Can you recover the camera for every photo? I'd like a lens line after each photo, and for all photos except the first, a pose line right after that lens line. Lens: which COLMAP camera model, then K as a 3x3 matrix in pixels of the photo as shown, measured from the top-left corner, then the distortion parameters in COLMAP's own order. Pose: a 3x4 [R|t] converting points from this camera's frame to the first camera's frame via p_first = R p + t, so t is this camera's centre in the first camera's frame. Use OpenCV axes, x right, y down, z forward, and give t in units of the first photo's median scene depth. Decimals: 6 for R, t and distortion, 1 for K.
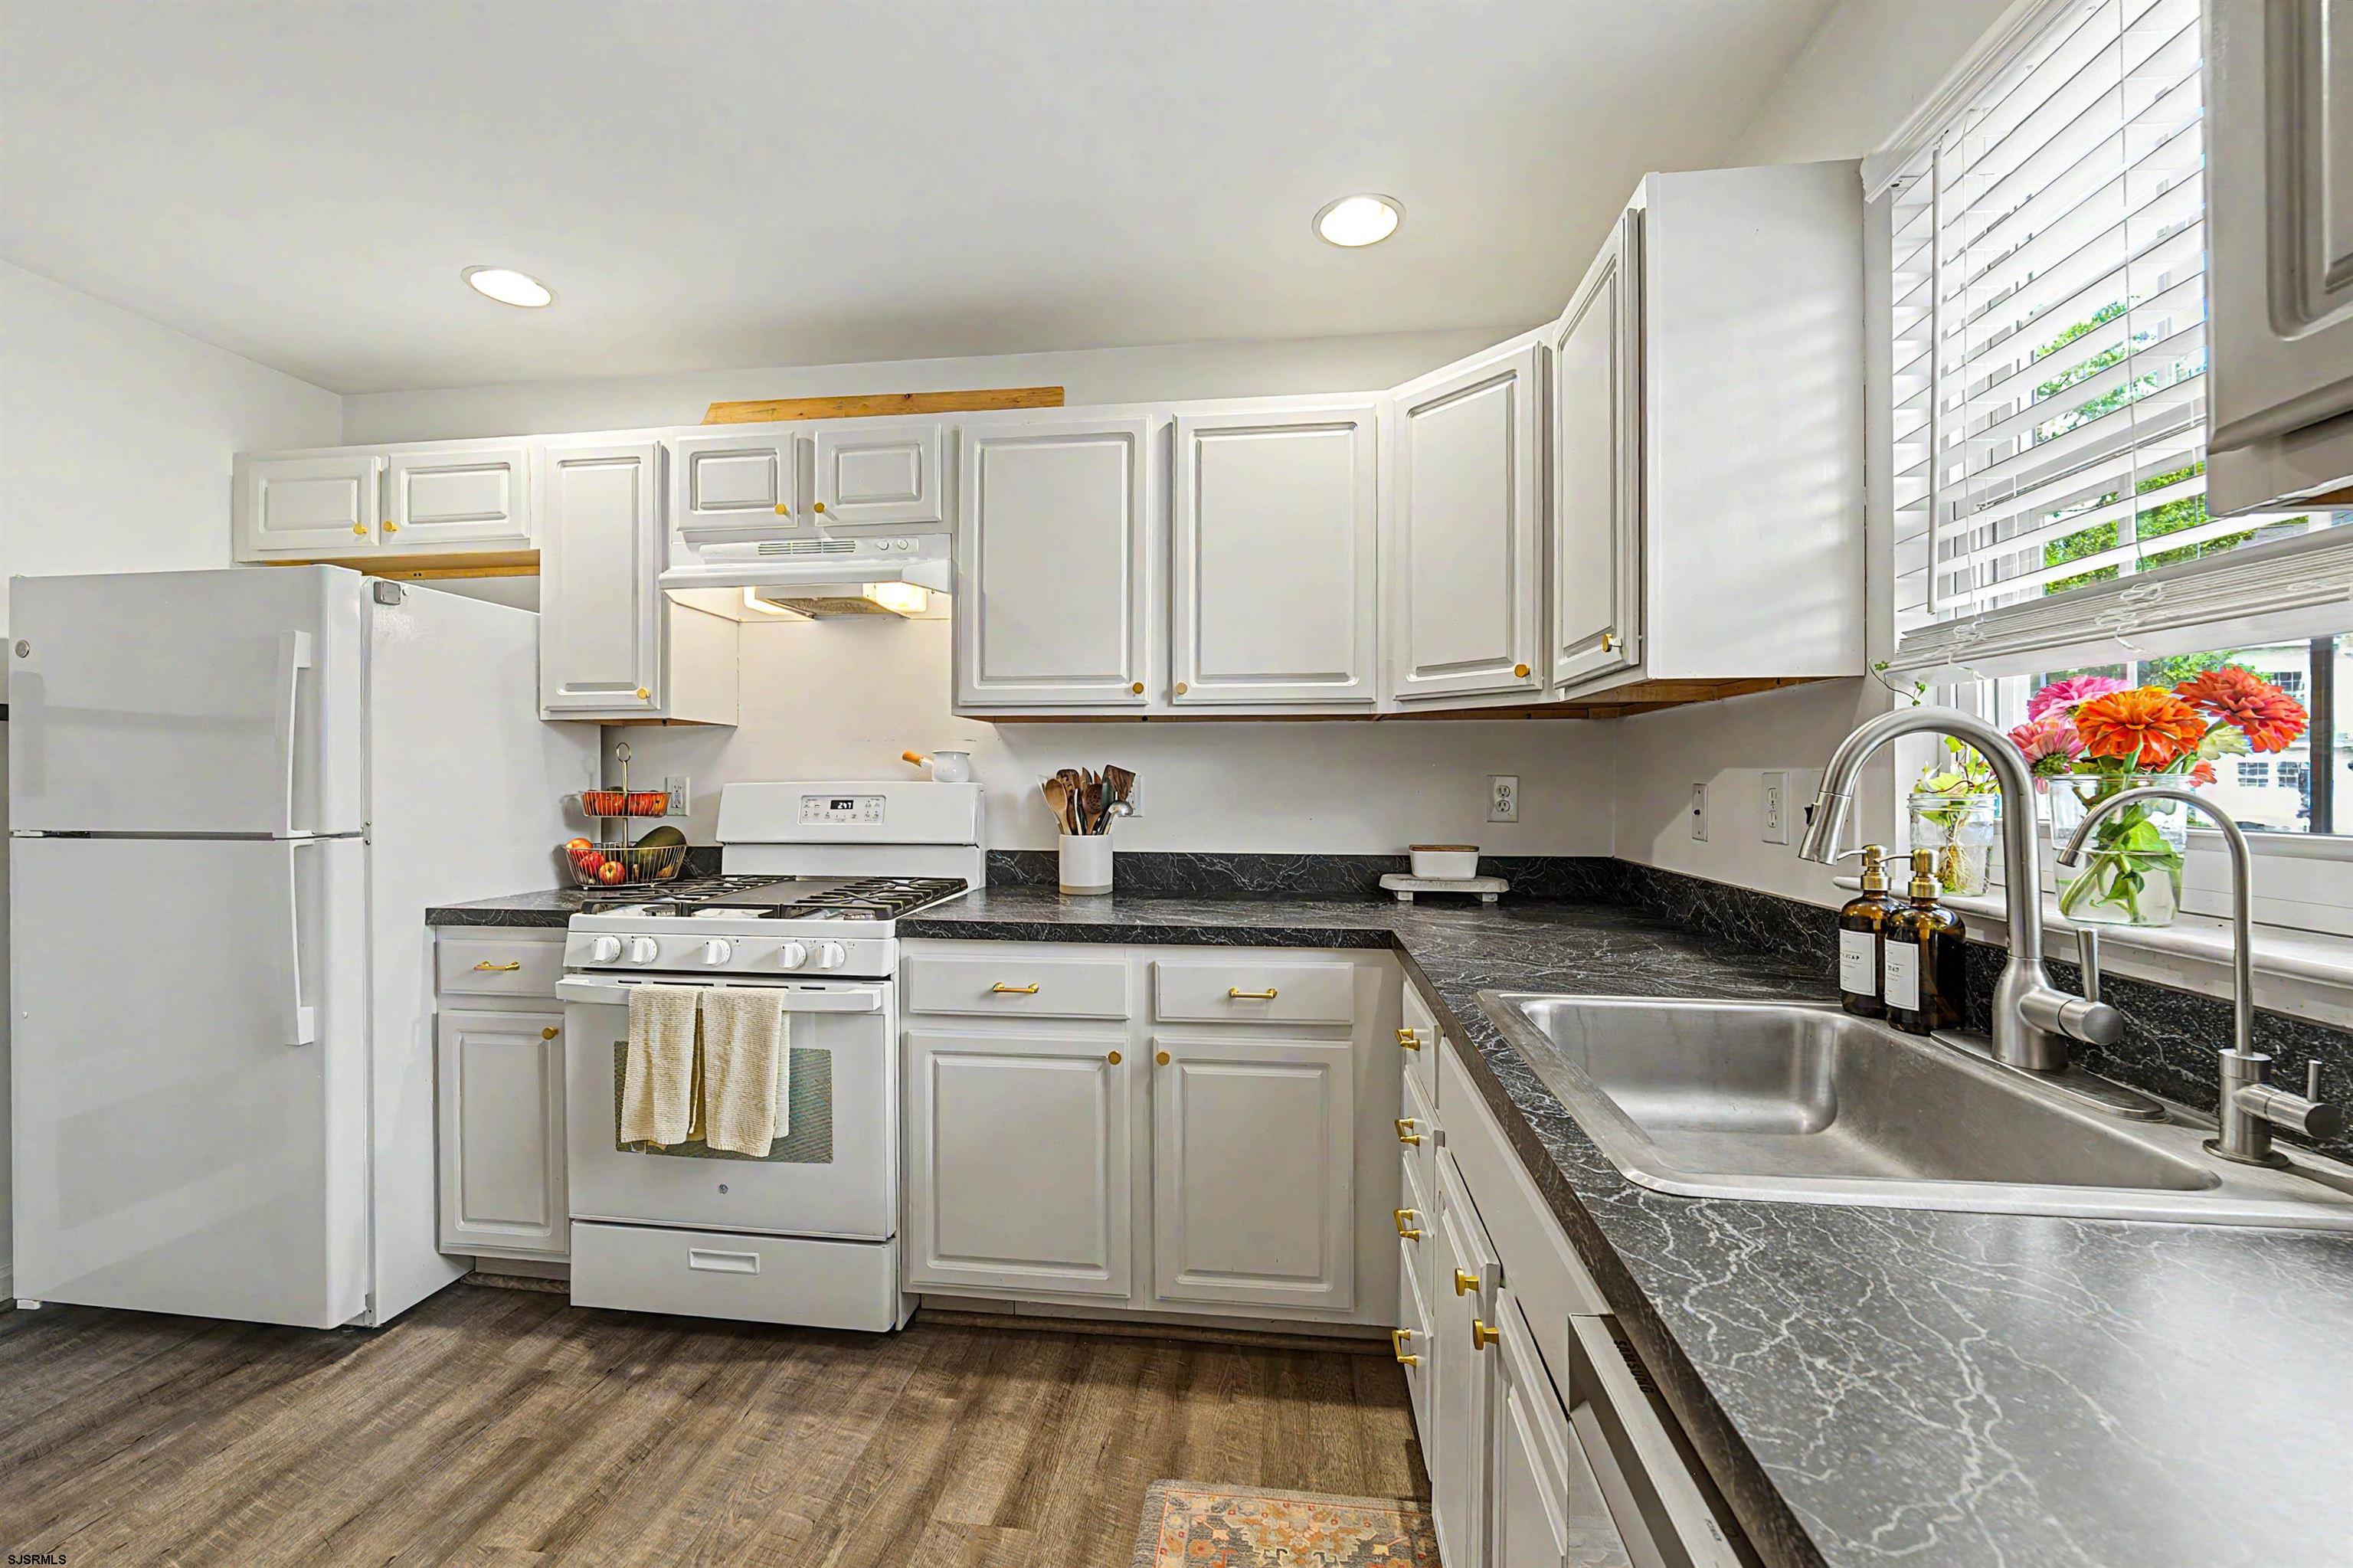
lens RADIAL K [[931.6, 0, 1165.0], [0, 931.6, 784.1], [0, 0, 1]] dist [-0.007461, -0.000906]
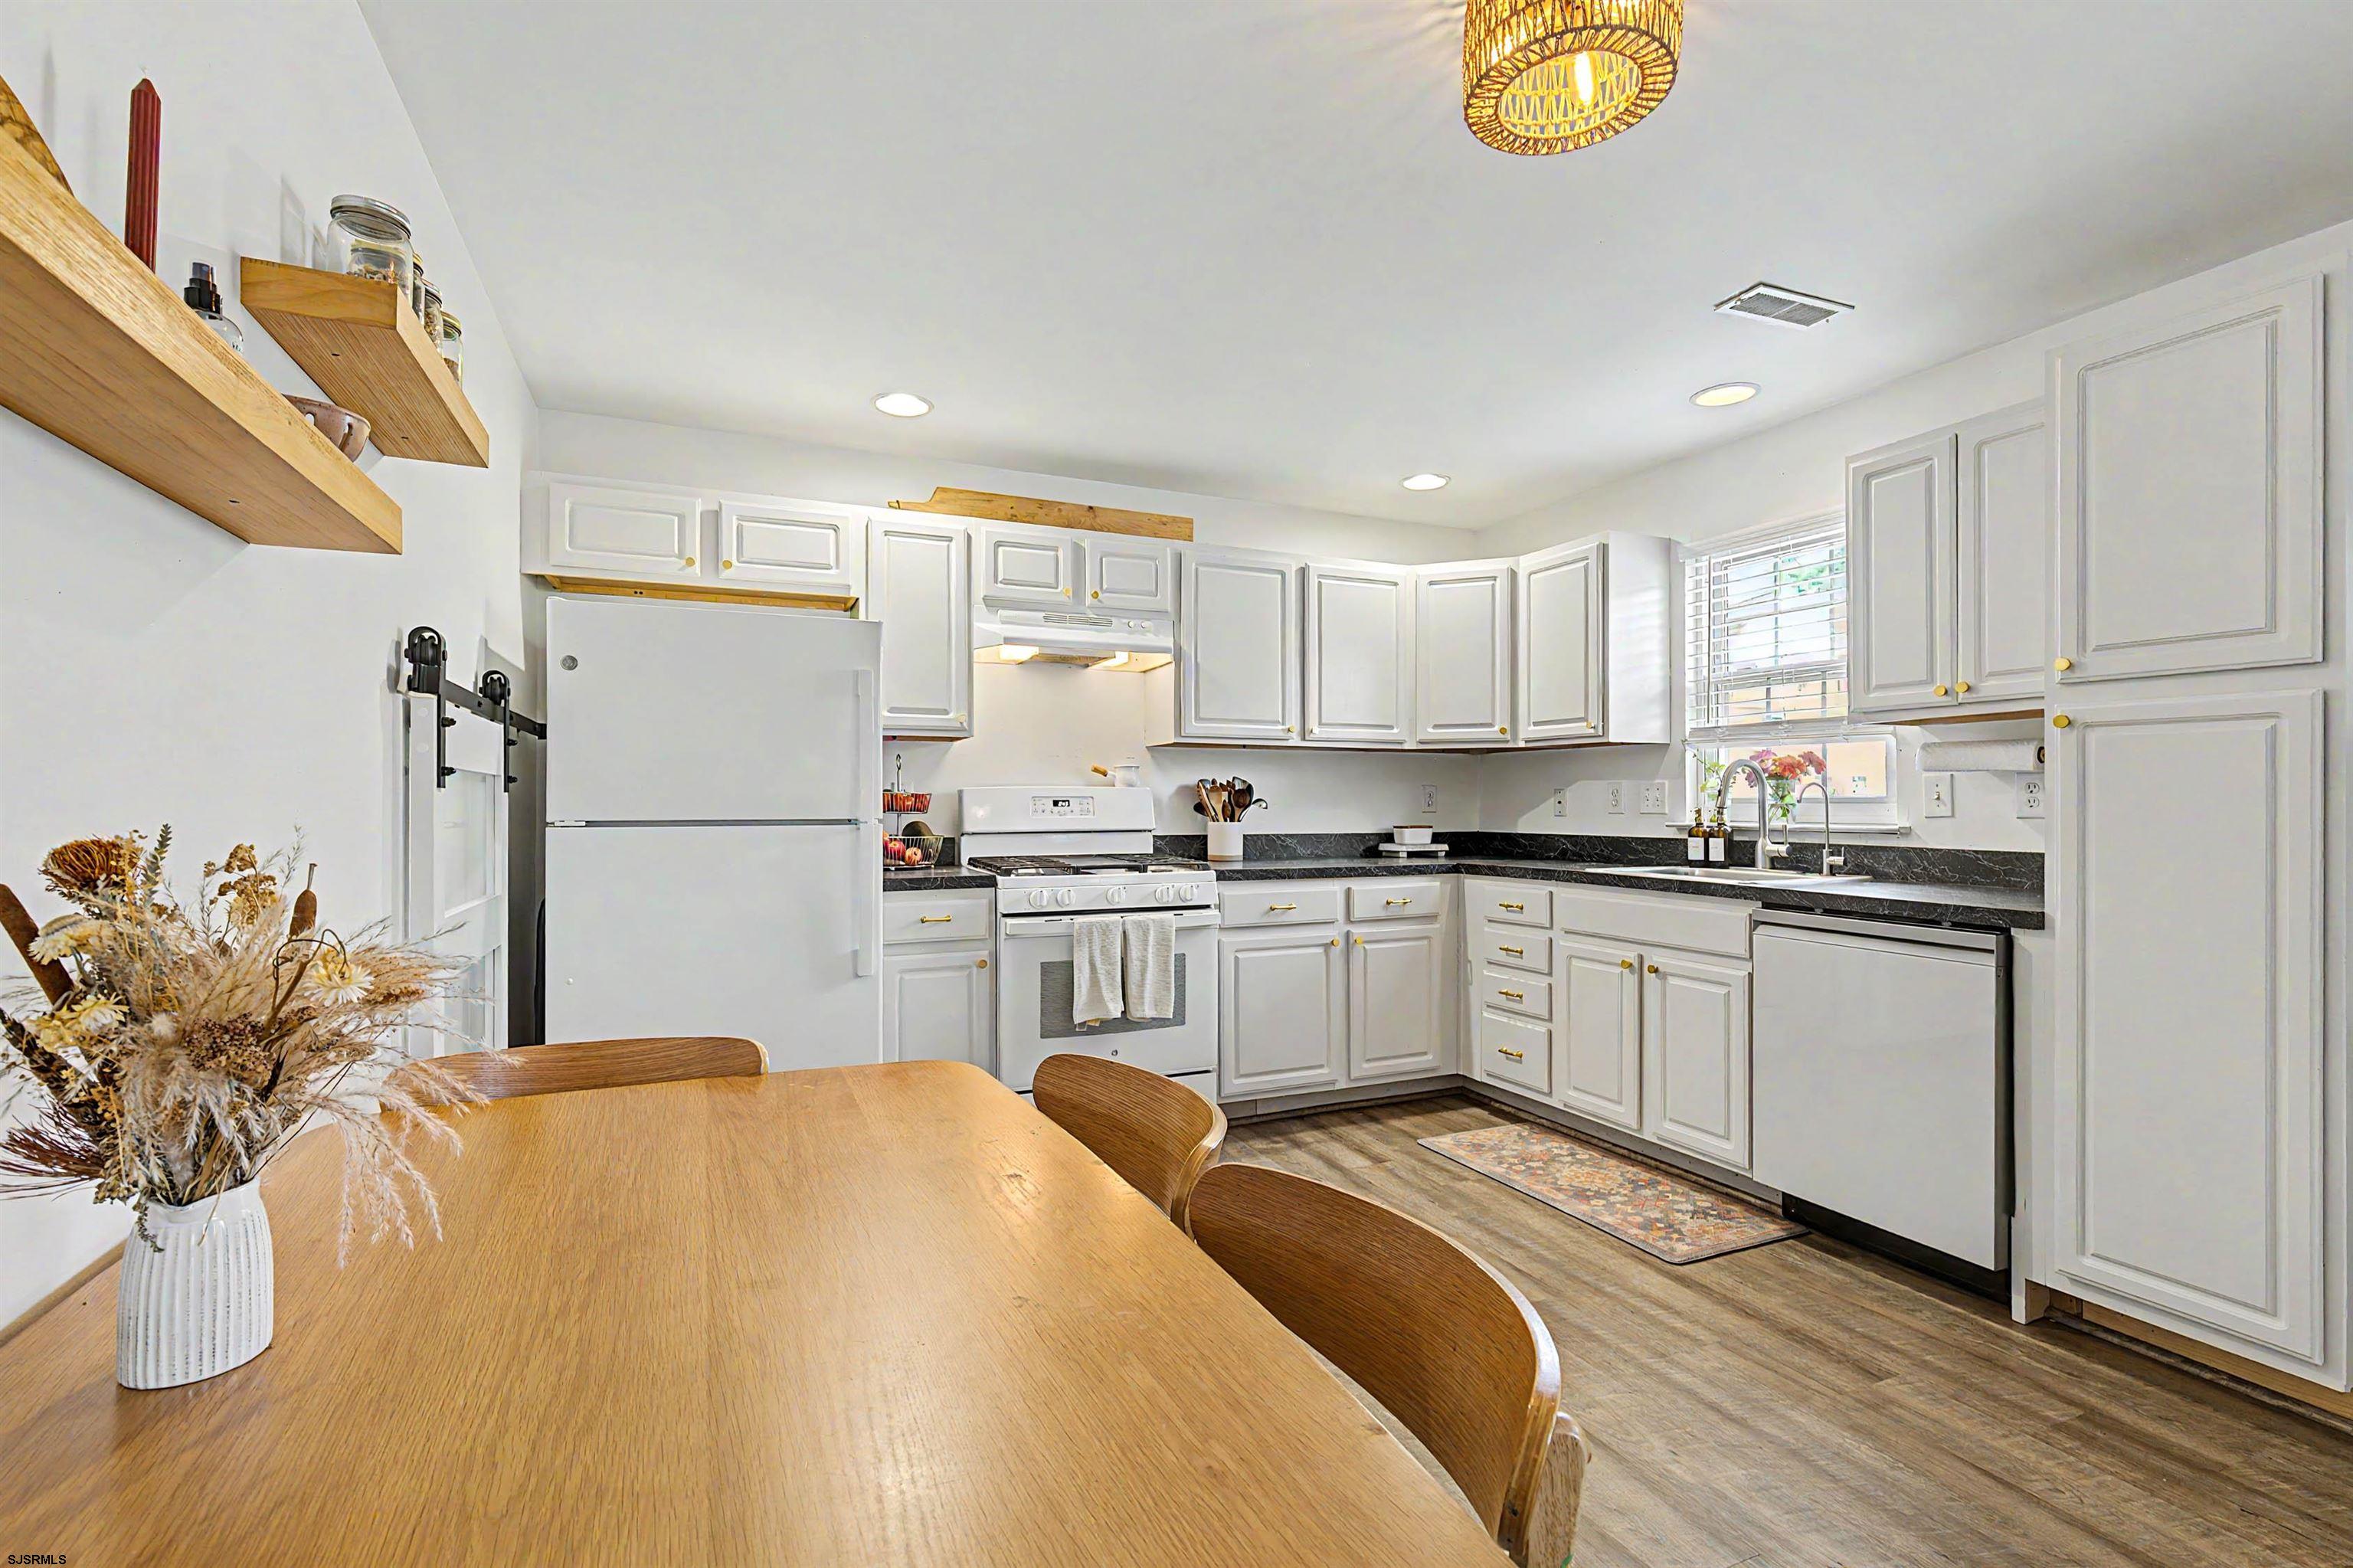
lens RADIAL K [[1048.2, 0, 1159.9], [0, 1048.2, 802.2], [0, 0, 1]] dist [0.002164, -0.001142]
pose [[0.860072, -0.000303, 0.510172, -1.296904], [0.003019, 0.999985, -0.004496, 0.035595], [-0.510164, 0.005407, 0.860060, -0.512494]]
